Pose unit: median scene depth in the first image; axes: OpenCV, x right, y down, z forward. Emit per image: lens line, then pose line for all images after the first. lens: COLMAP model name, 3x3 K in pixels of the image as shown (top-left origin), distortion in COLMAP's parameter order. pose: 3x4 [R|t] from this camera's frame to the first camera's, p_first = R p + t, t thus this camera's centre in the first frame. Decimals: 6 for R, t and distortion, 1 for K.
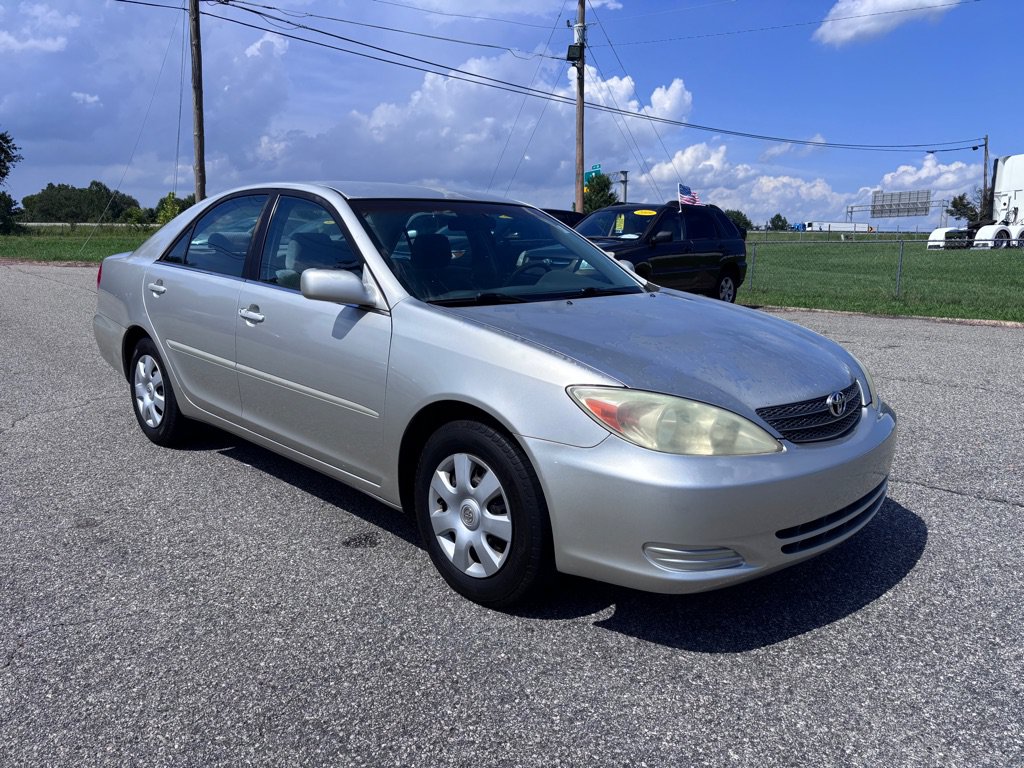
lens RADIAL K [[774.5, 0, 513.2], [0, 774.5, 368.8], [0, 0, 1]] dist [0.043243, -0.047679]
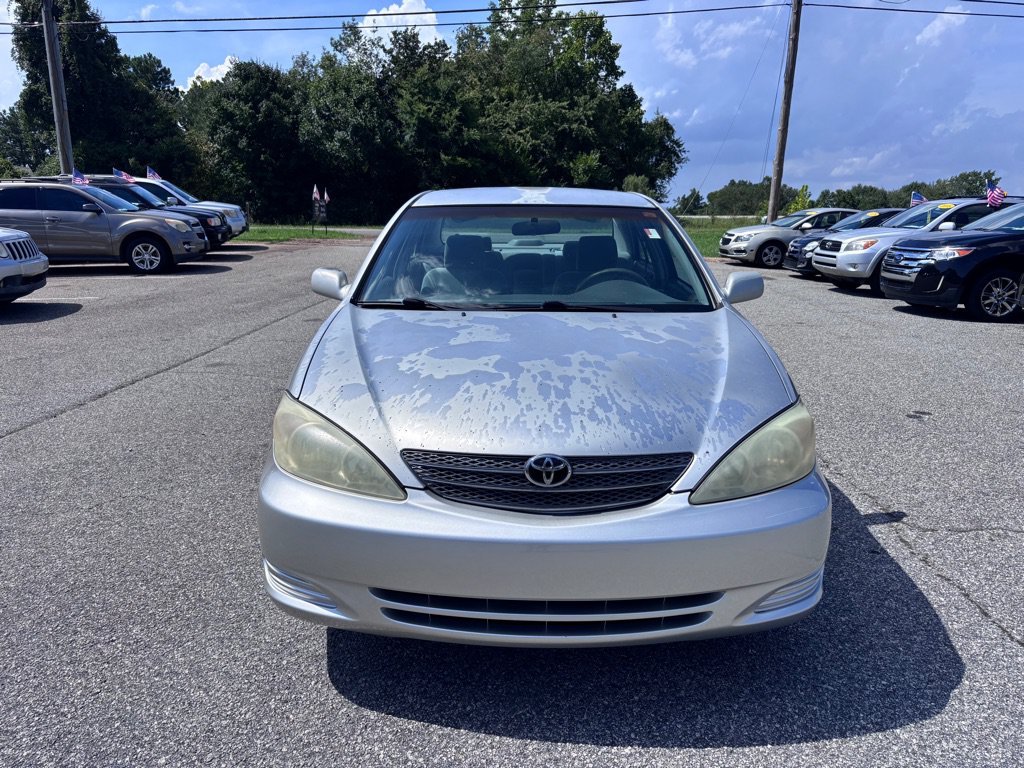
lens RADIAL K [[769.9, 0, 512.0], [0, 769.9, 384.0], [0, 0, 1]] dist [0.015087, -0.000167]
pose [[0.699346, 0.151333, -0.698580, 0.618093], [-0.129659, 0.987975, 0.084224, -0.067360], [0.702925, 0.031675, 0.710558, 0.294283]]
